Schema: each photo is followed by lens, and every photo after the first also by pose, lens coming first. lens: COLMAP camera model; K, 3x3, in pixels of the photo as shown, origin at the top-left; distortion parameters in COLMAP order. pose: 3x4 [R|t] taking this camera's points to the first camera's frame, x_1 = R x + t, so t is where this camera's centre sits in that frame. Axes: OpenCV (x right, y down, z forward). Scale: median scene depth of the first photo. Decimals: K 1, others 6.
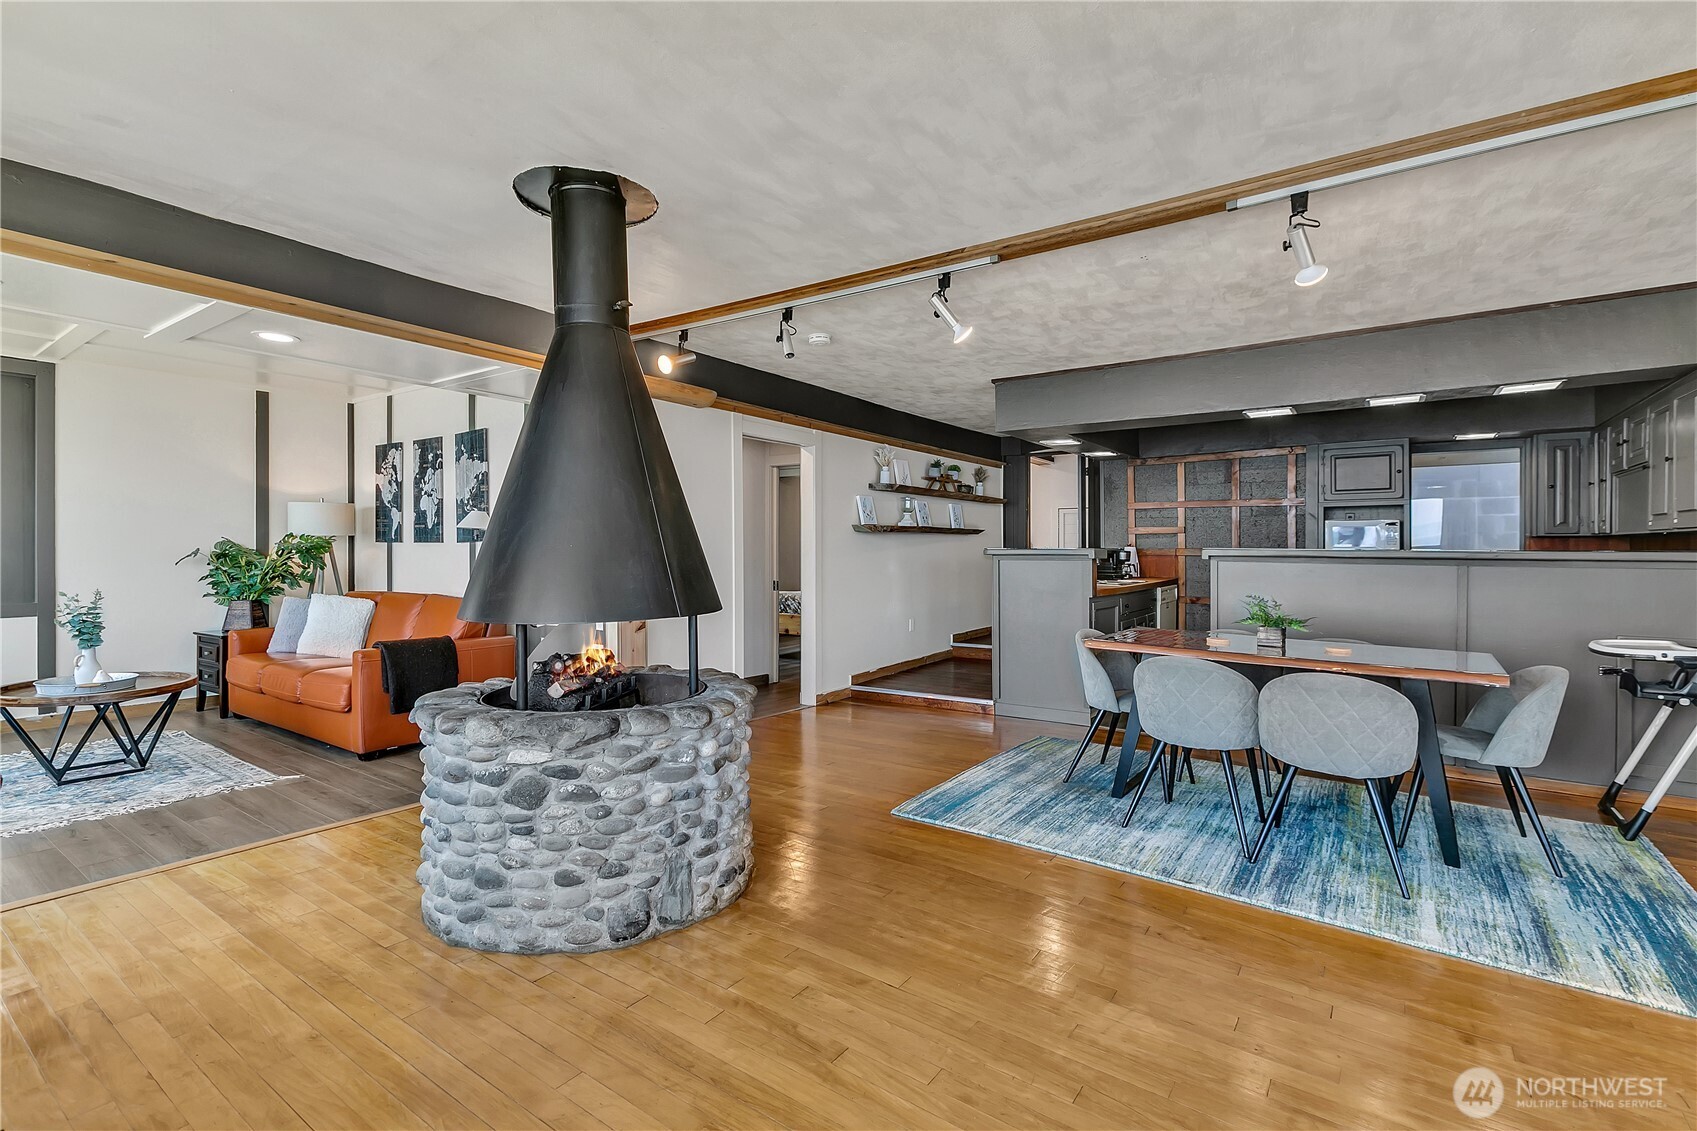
lens RADIAL K [[797.8, 0, 830.0], [0, 797.8, 532.6], [0, 0, 1]] dist [0.004903, -0.002056]
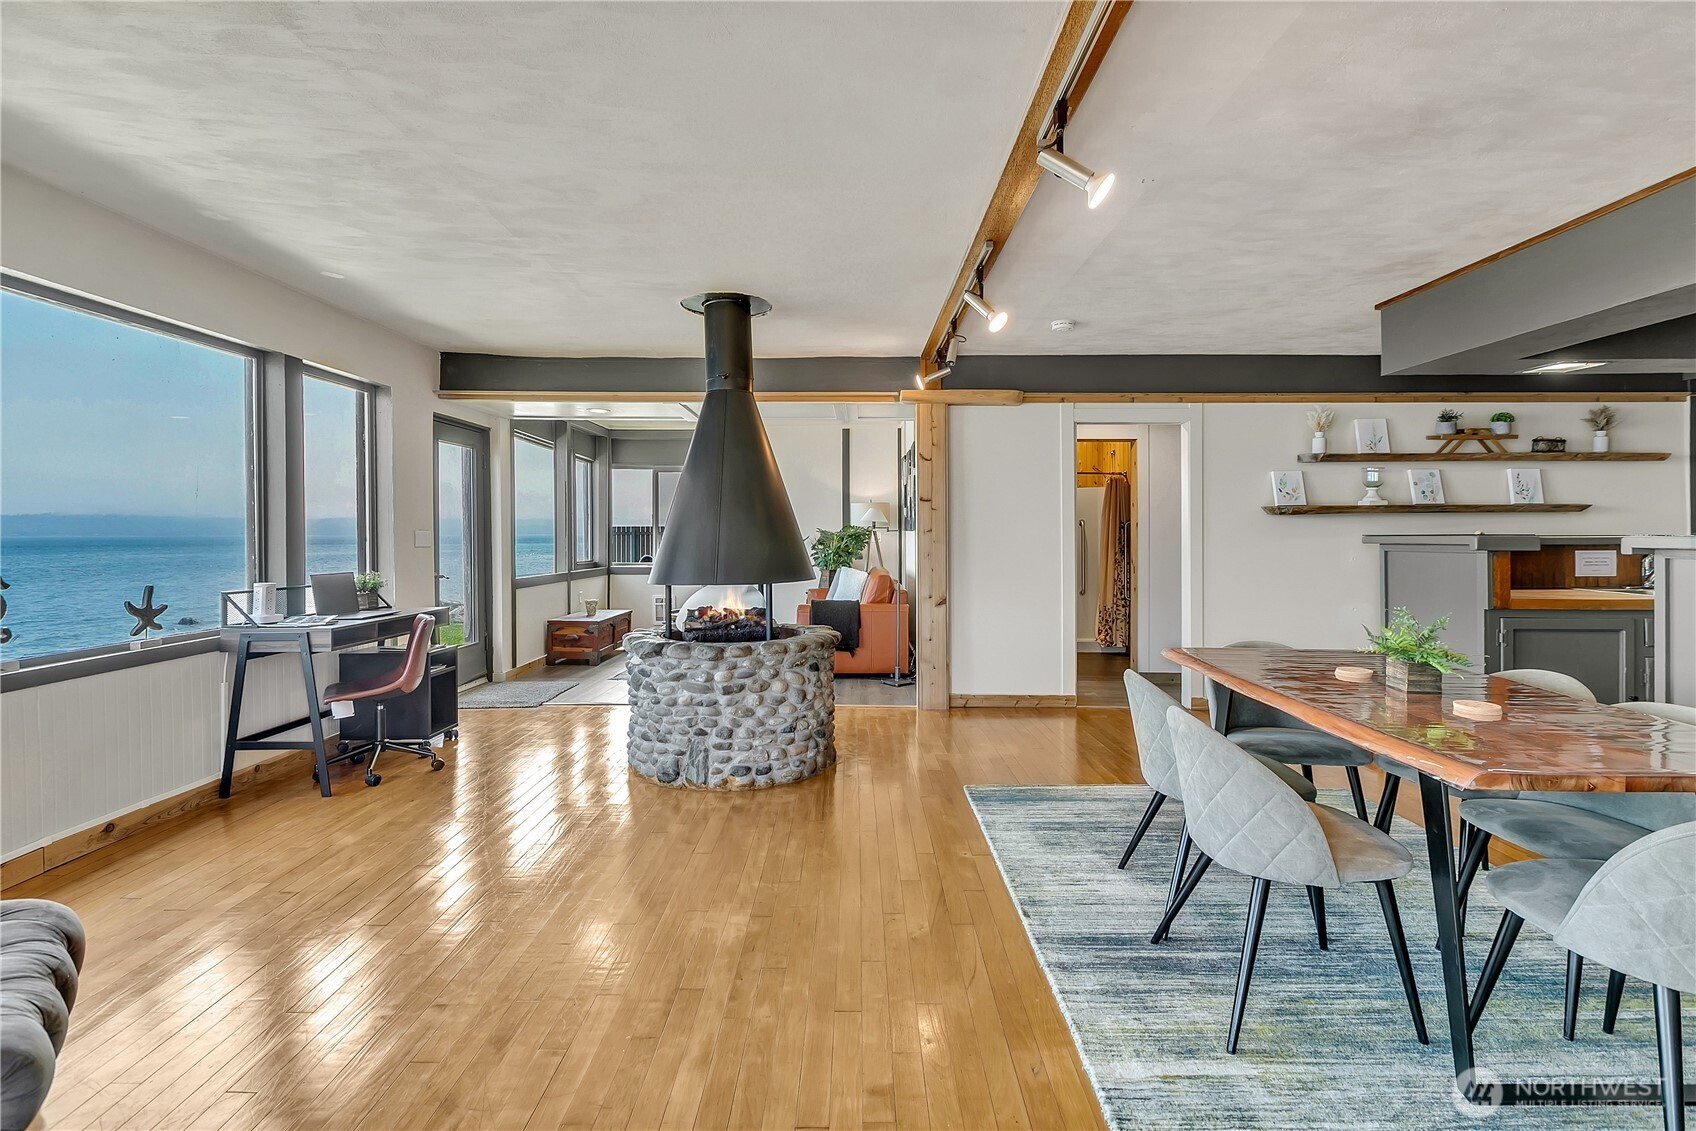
lens RADIAL K [[797.3, 0, 818.3], [0, 797.3, 528.2], [0, 0, 1]] dist [0.004903, -0.002056]
pose [[0.549948, -0.008424, -0.835156, 0.735922], [0.021522, 0.999760, 0.004088, -0.001301], [0.834921, -0.020222, 0.549998, 0.225111]]
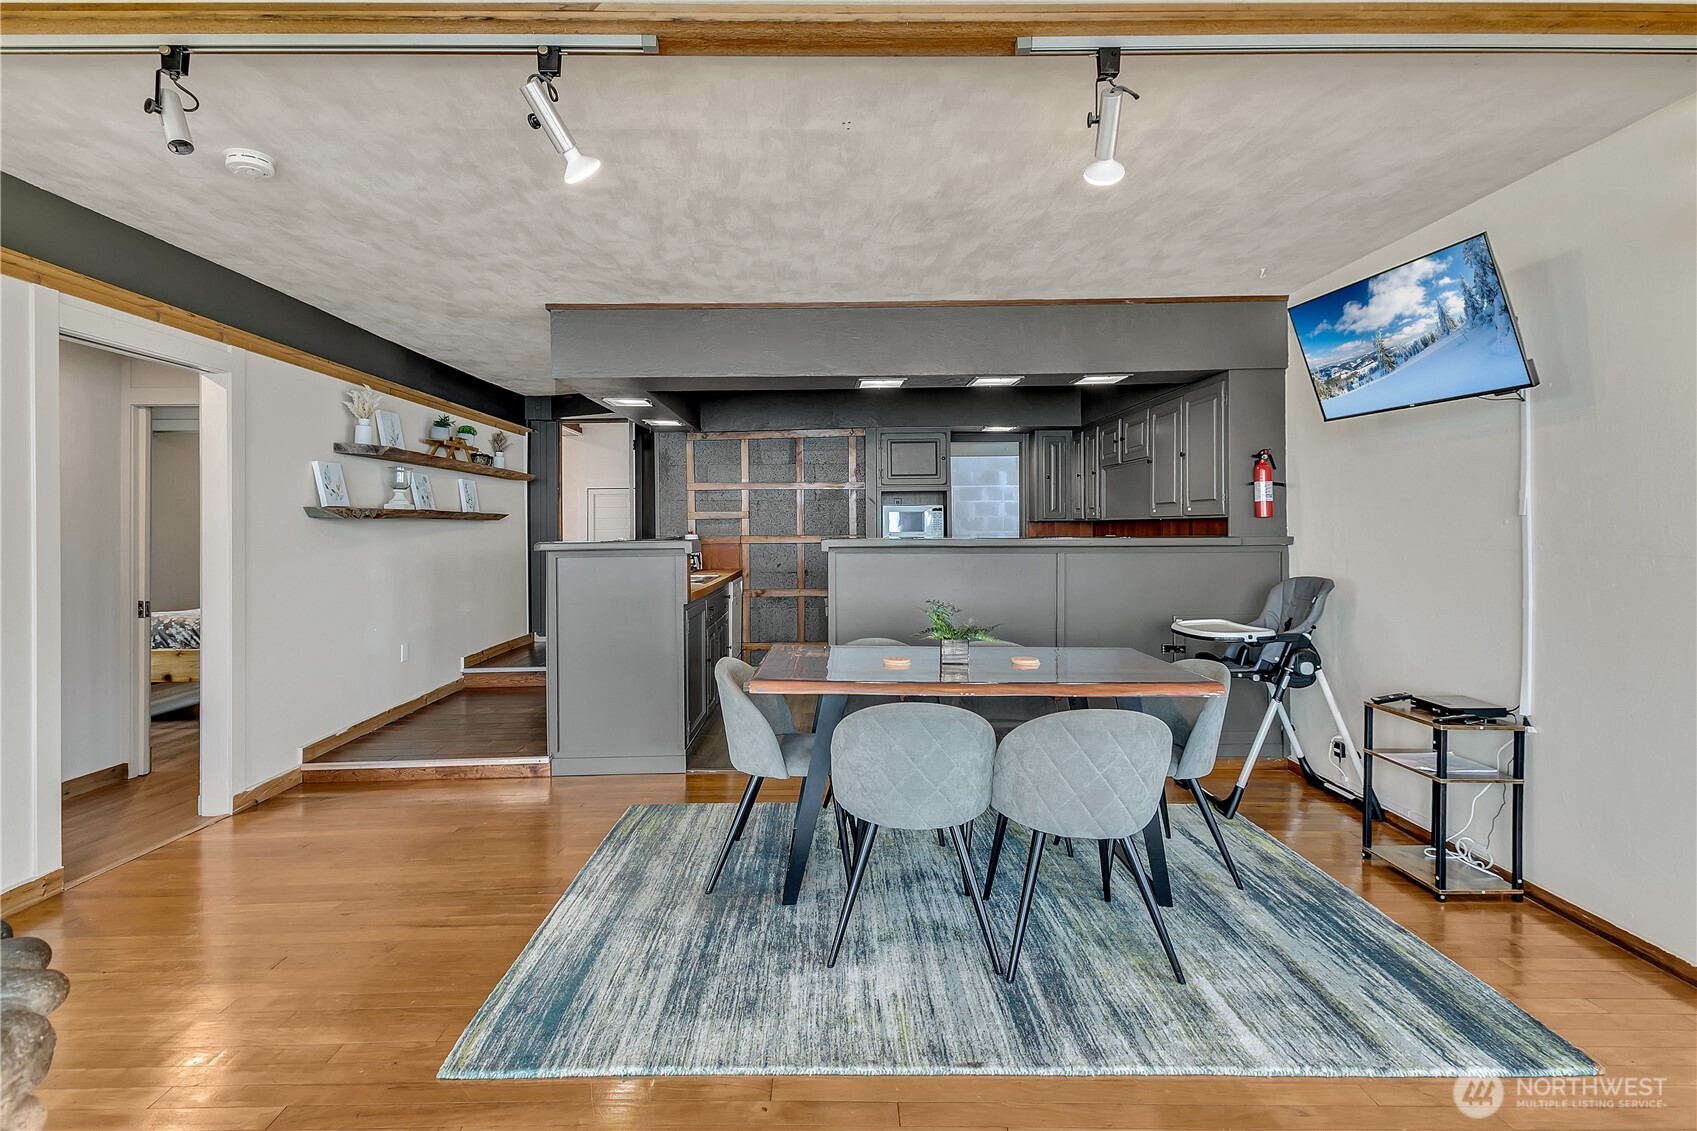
lens RADIAL K [[797.8, 0, 837.1], [0, 797.8, 513.7], [0, 0, 1]] dist [0.004903, -0.002056]
pose [[0.800297, 0.001818, 0.599601, -0.021703], [-0.001113, 0.999998, -0.001547, -0.005677], [-0.599602, 0.000571, 0.800298, 0.378949]]
